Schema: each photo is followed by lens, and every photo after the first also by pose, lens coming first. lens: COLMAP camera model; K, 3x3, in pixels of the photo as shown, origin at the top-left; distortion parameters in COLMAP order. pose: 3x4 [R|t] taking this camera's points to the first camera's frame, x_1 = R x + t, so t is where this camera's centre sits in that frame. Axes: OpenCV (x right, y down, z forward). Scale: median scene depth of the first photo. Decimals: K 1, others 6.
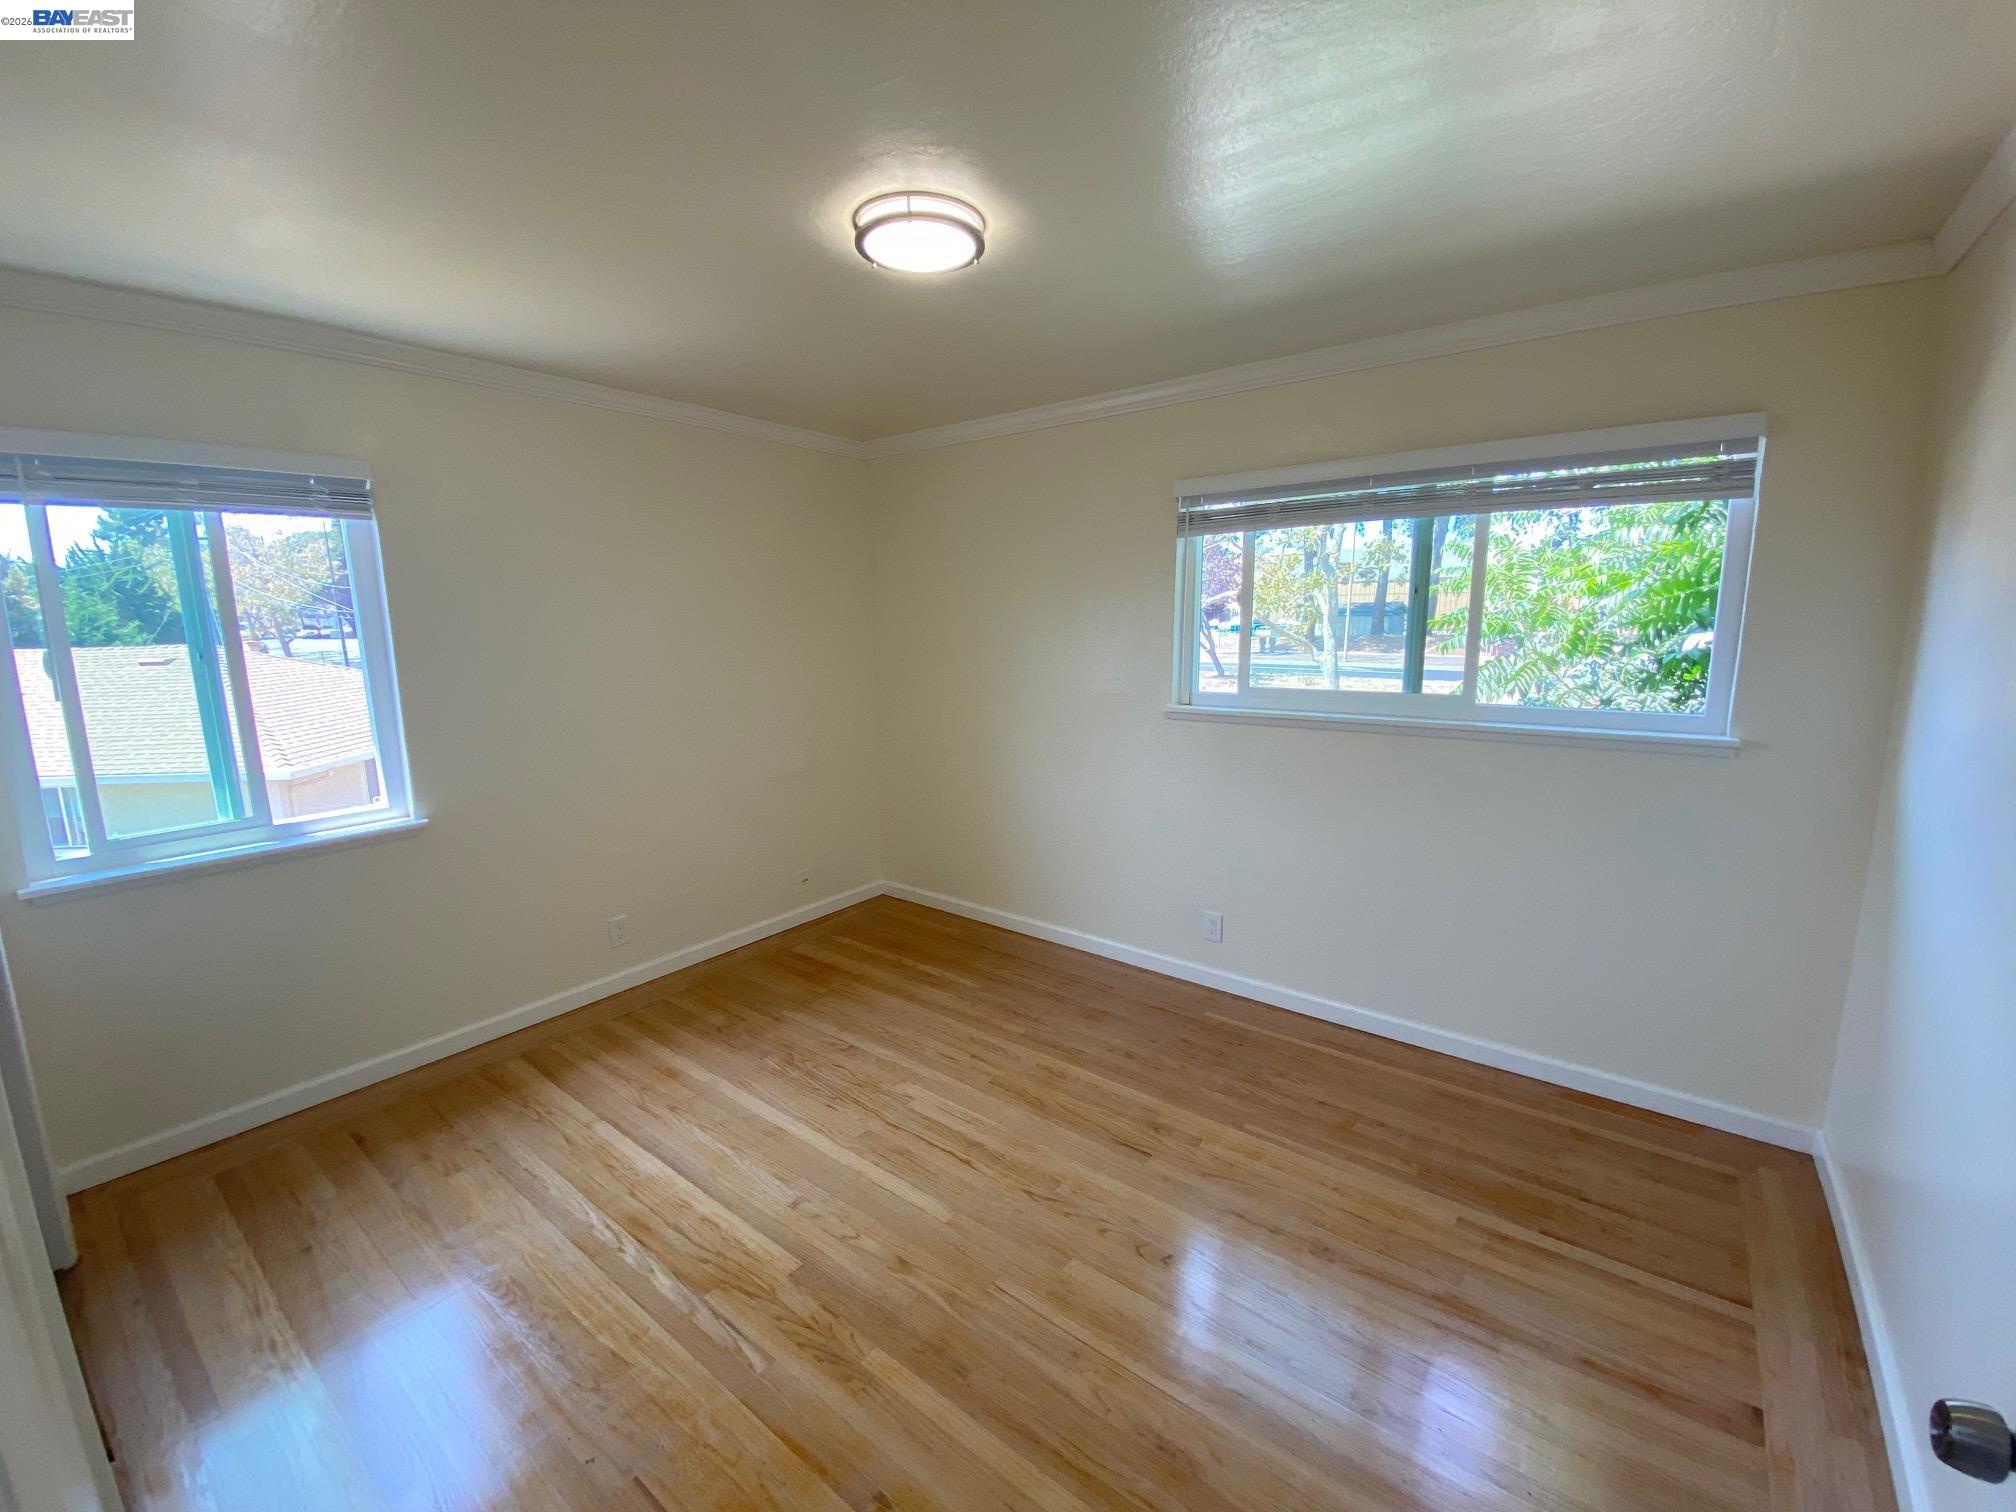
lens RADIAL K [[809.2, 0, 997.6], [0, 809.2, 753.4], [0, 0, 1]] dist [0.005252, -0.004848]
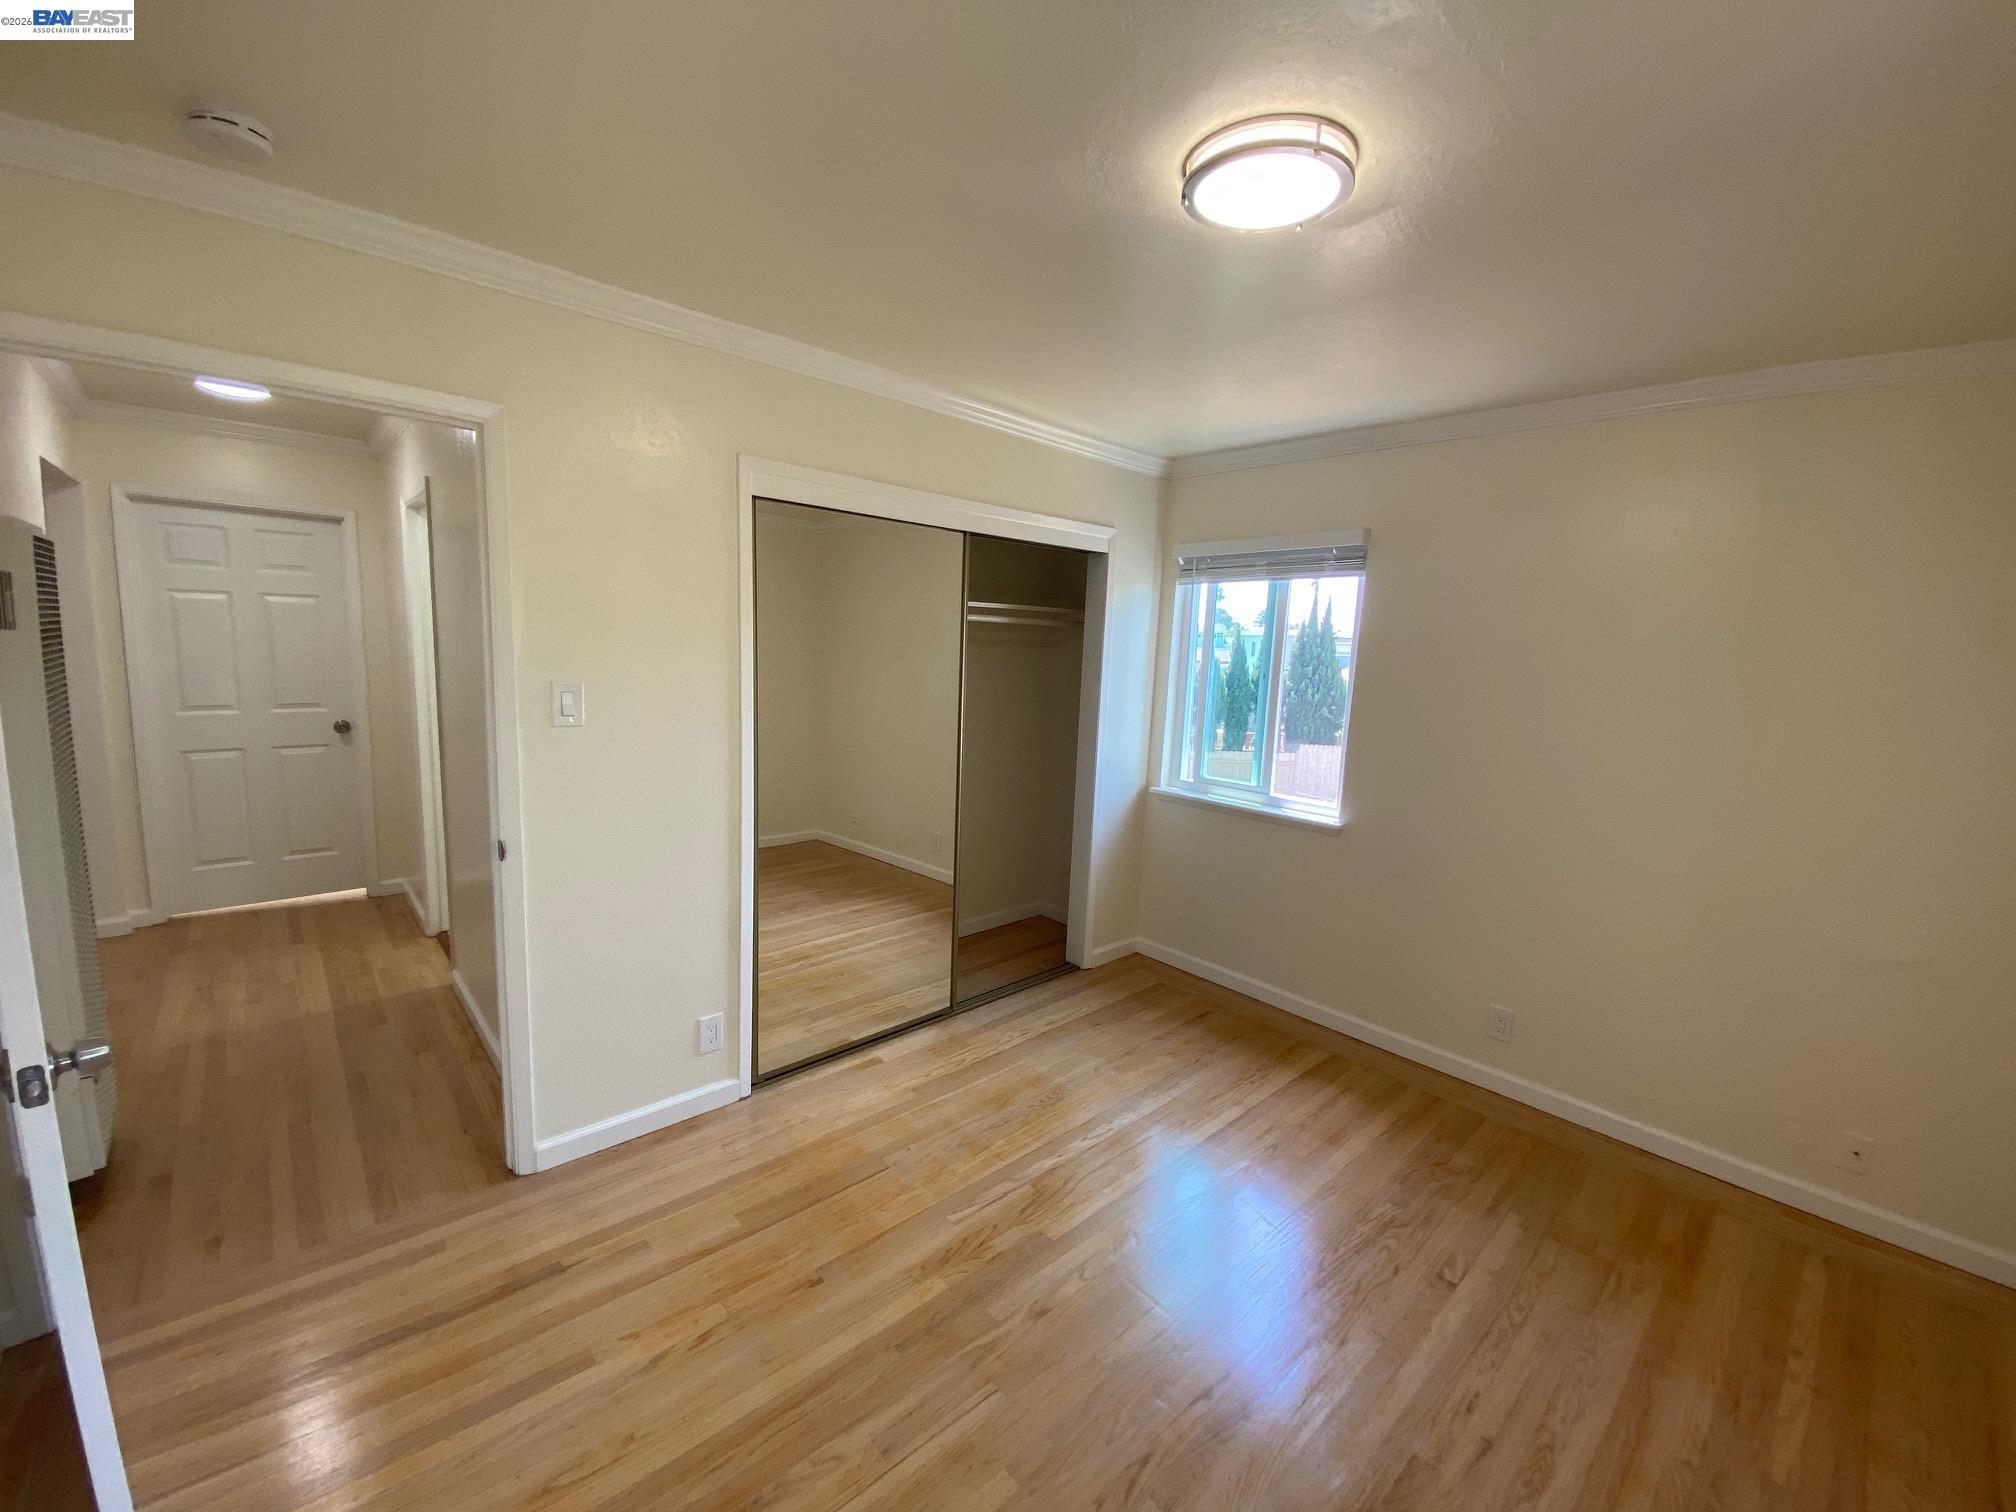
lens RADIAL K [[809.2, 0, 1003.8], [0, 809.2, 754.1], [0, 0, 1]] dist [0.005252, -0.004848]
pose [[-0.143668, 0.149677, -0.978241, 0.533478], [-0.208293, 0.961779, 0.177749, -0.131126], [0.967457, 0.229298, -0.107000, 0.649875]]
